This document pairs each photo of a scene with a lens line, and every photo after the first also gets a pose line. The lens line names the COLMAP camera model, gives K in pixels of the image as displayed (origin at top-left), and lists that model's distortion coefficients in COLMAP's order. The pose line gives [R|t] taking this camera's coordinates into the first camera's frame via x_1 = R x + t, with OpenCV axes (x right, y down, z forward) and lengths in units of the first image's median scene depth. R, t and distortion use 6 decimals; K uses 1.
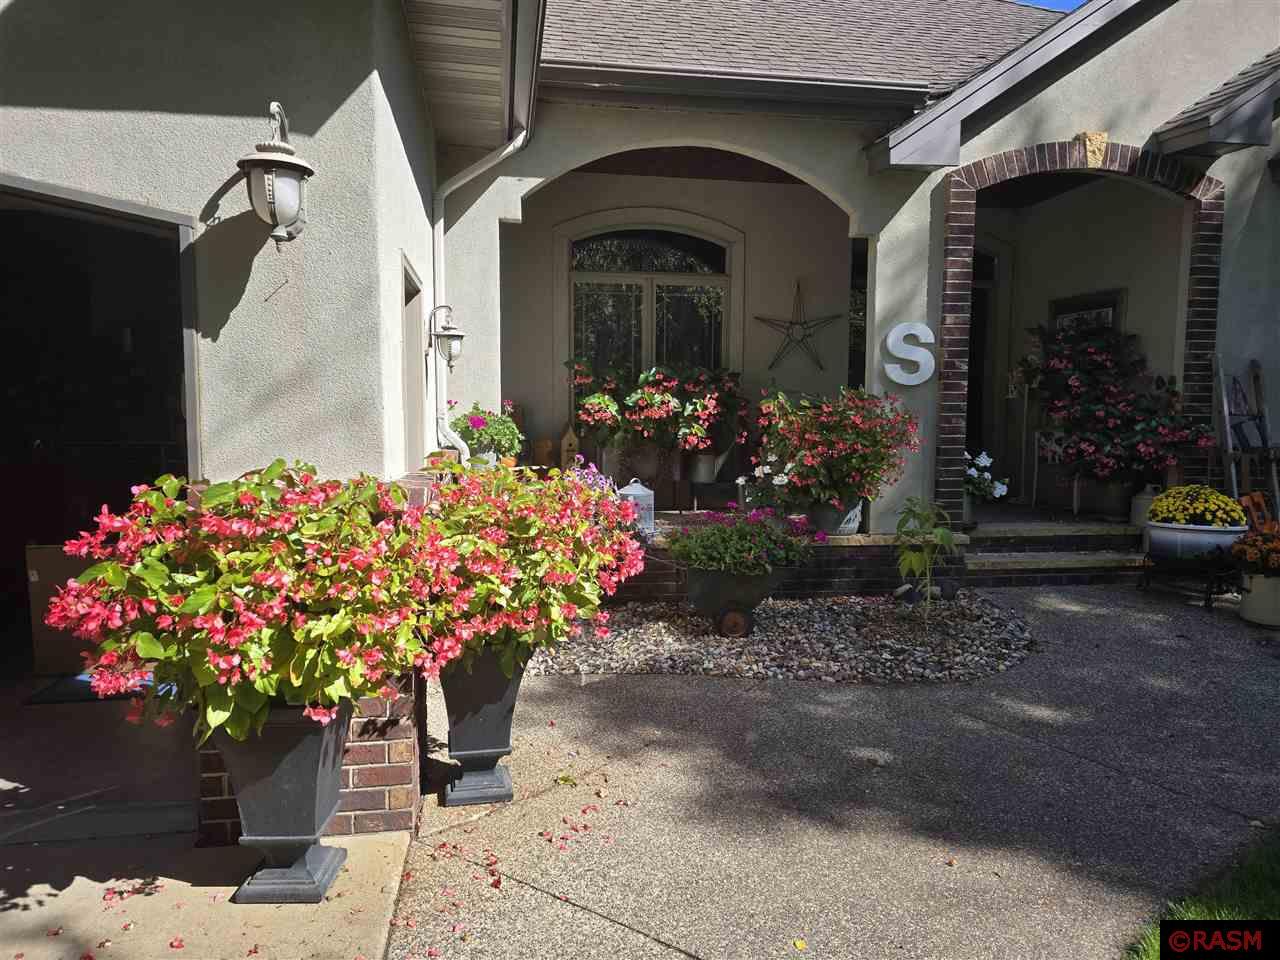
lens RADIAL K [[849.3, 0, 630.8], [0, 849.3, 483.1], [0, 0, 1]] dist [0.052340, -0.047689]
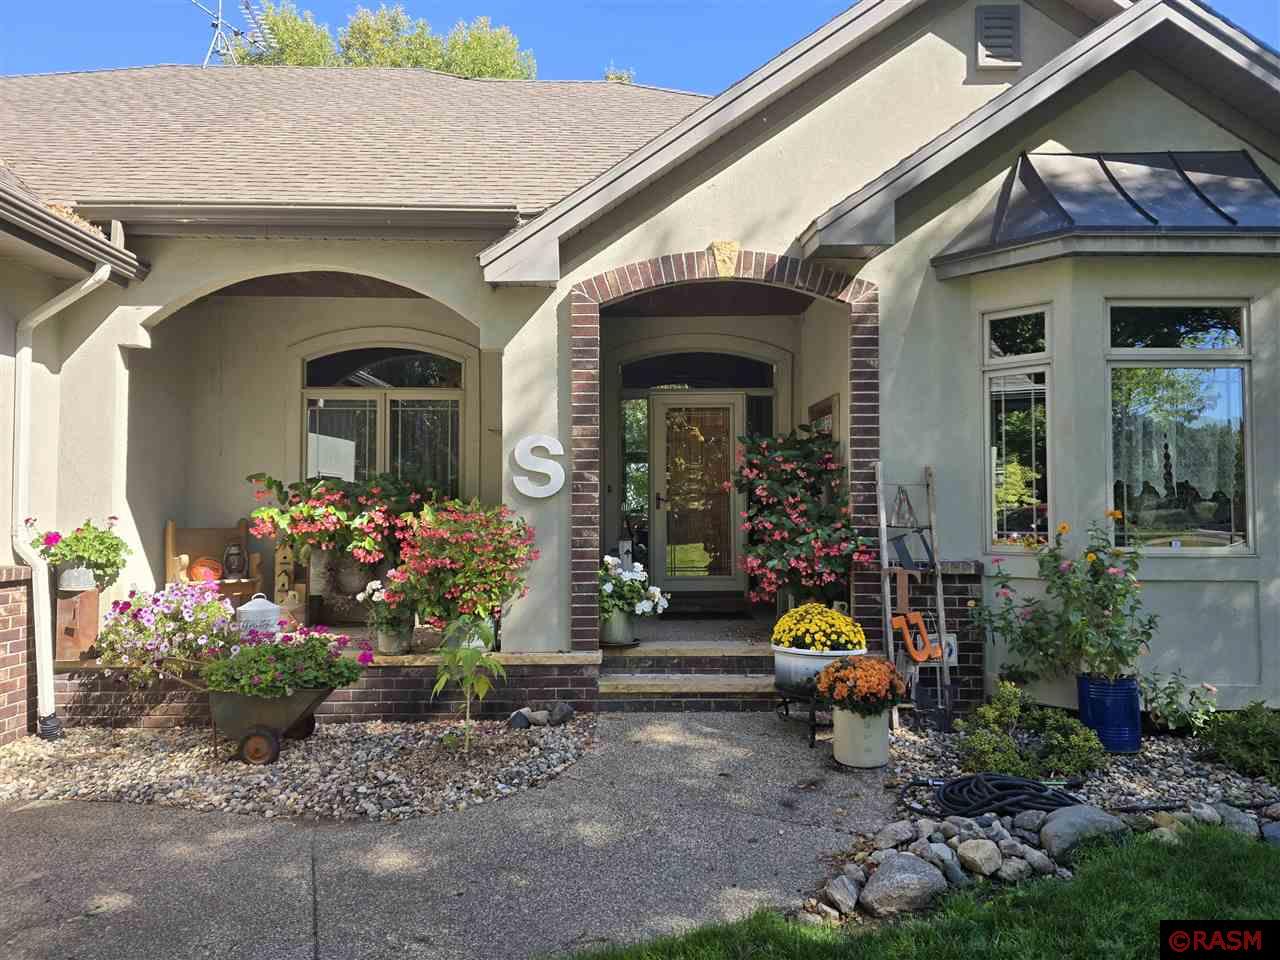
lens RADIAL K [[849.3, 0, 637.7], [0, 849.3, 485.1], [0, 0, 1]] dist [0.052340, -0.047689]
pose [[0.991003, -0.011443, -0.133350, 0.570822], [-0.004447, 0.992973, -0.118258, -0.014783], [0.133766, 0.117787, 0.983988, 0.058974]]
